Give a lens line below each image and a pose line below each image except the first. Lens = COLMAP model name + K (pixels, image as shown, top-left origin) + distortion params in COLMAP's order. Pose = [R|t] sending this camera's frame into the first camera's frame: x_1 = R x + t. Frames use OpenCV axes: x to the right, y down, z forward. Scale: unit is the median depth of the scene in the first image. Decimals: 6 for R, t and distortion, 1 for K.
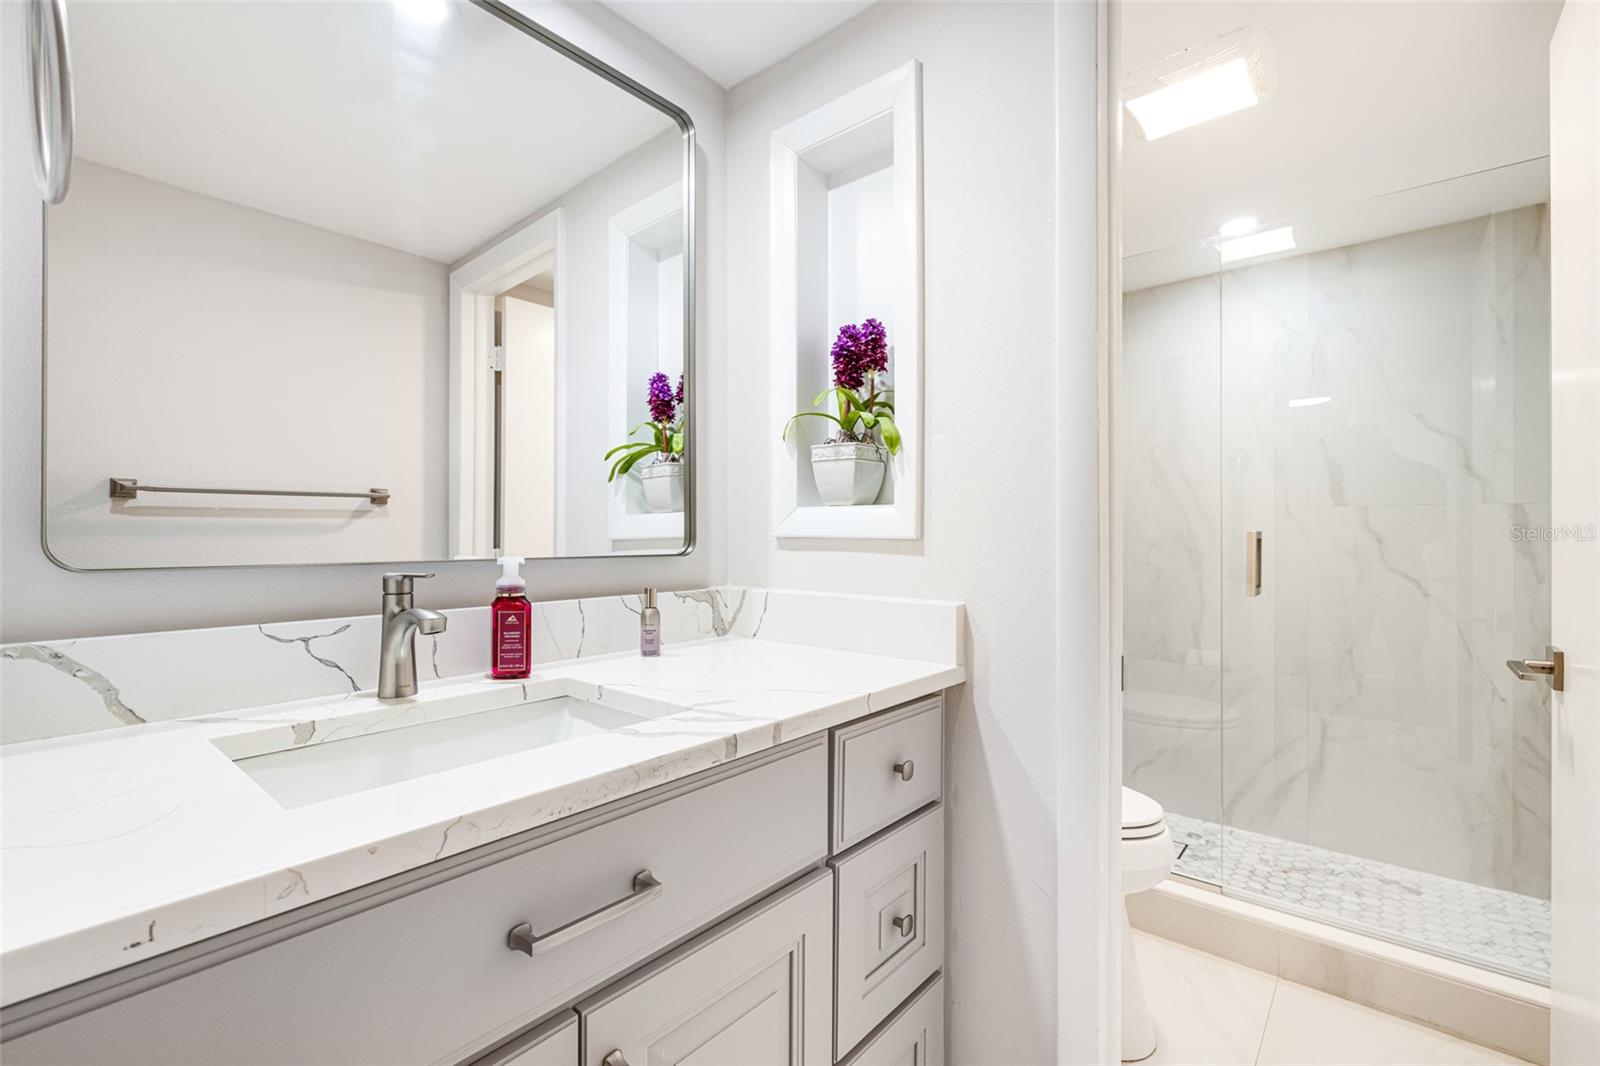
lens RADIAL K [[690.7, 0, 798.3], [0, 690.7, 529.7], [0, 0, 1]] dist [-0.002722, 0.000055]
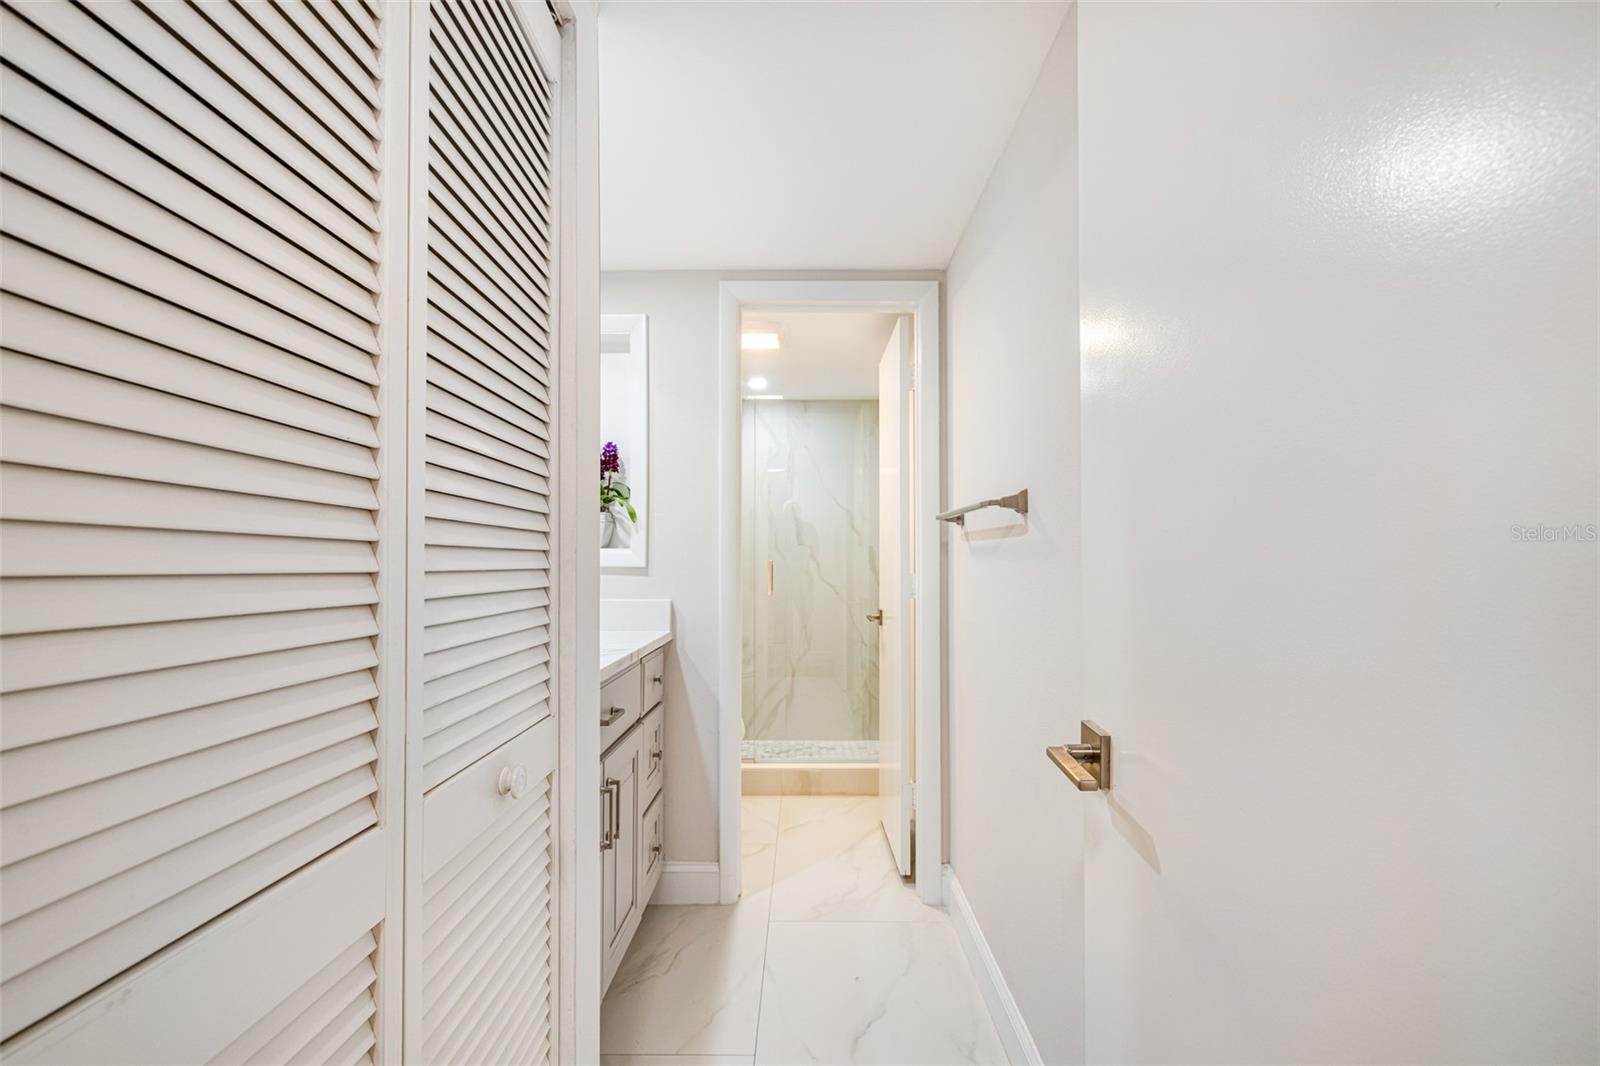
lens RADIAL K [[710.3, 0, 799.4], [0, 710.3, 534.7], [0, 0, 1]] dist [0.000115, 0.000381]
pose [[0.762556, 0.017138, 0.646695, -0.438825], [-0.001743, 0.999700, -0.024437, -0.016531], [-0.646920, 0.017507, 0.762357, -0.431488]]
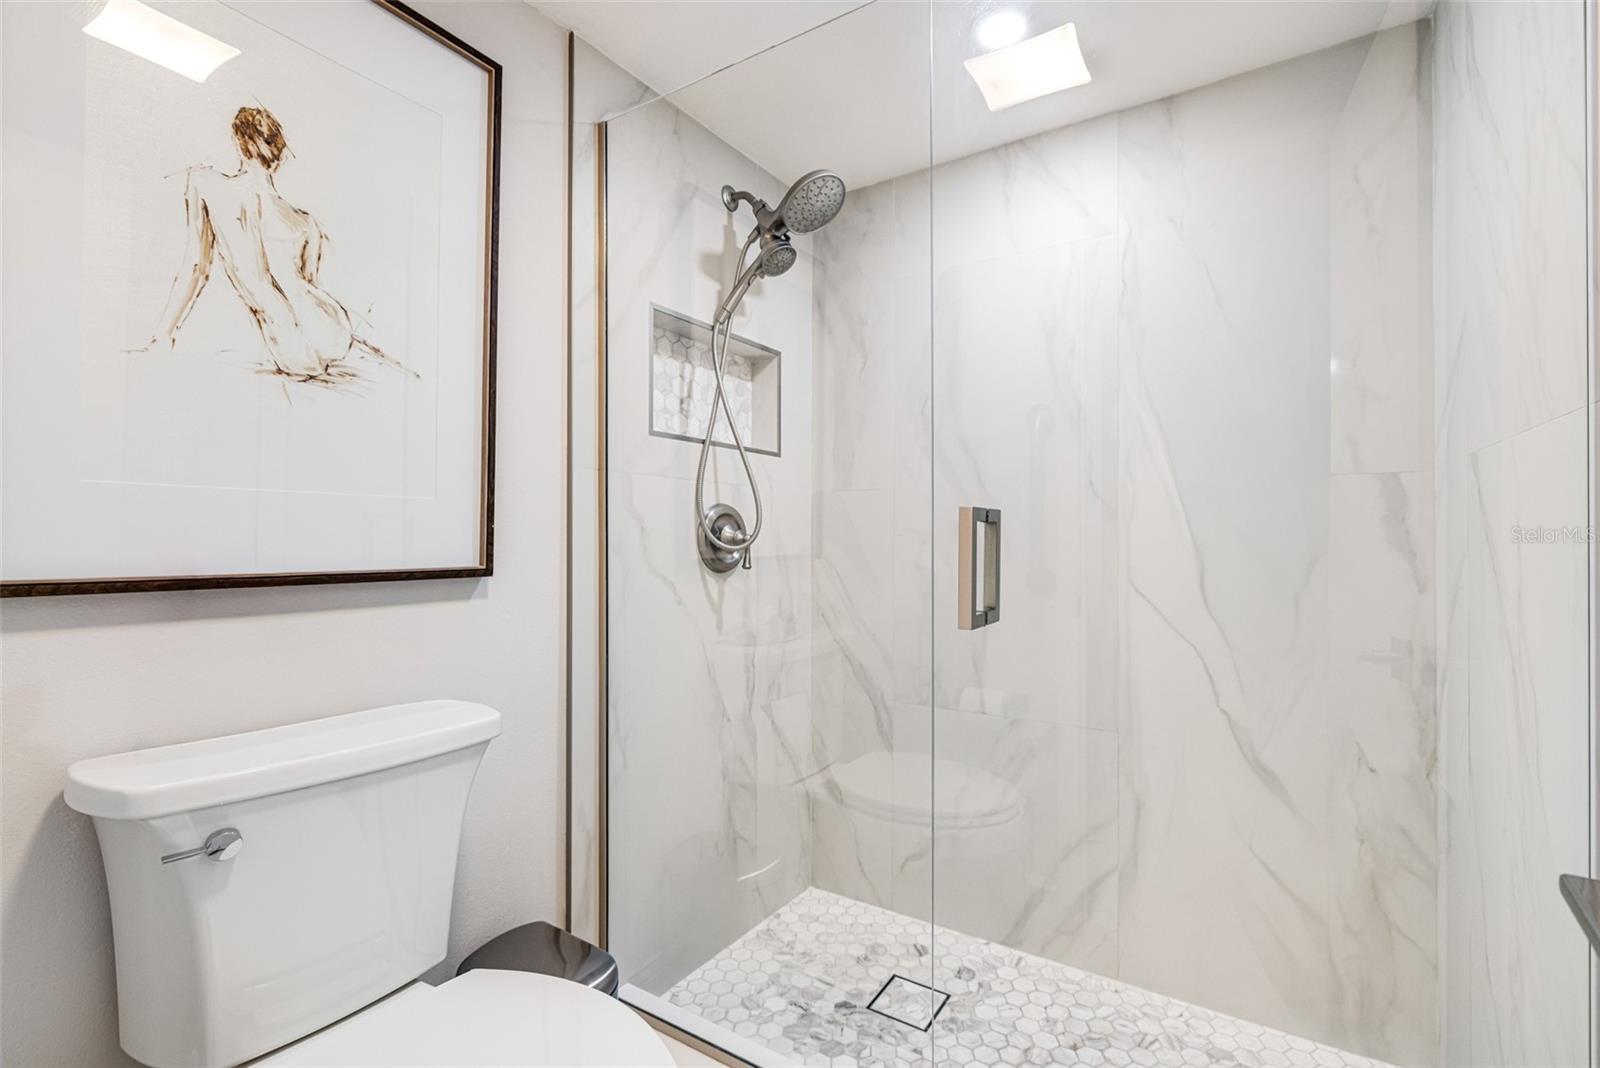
lens RADIAL K [[692.4, 0, 835.3], [0, 692.4, 530.7], [0, 0, 1]] dist [-0.001681, 0.000181]
pose [[0.988195, 0.001309, 0.153197, 0.398029], [-0.000684, 0.999991, -0.004128, 0.019689], [-0.153201, 0.003975, 0.988187, 0.408113]]
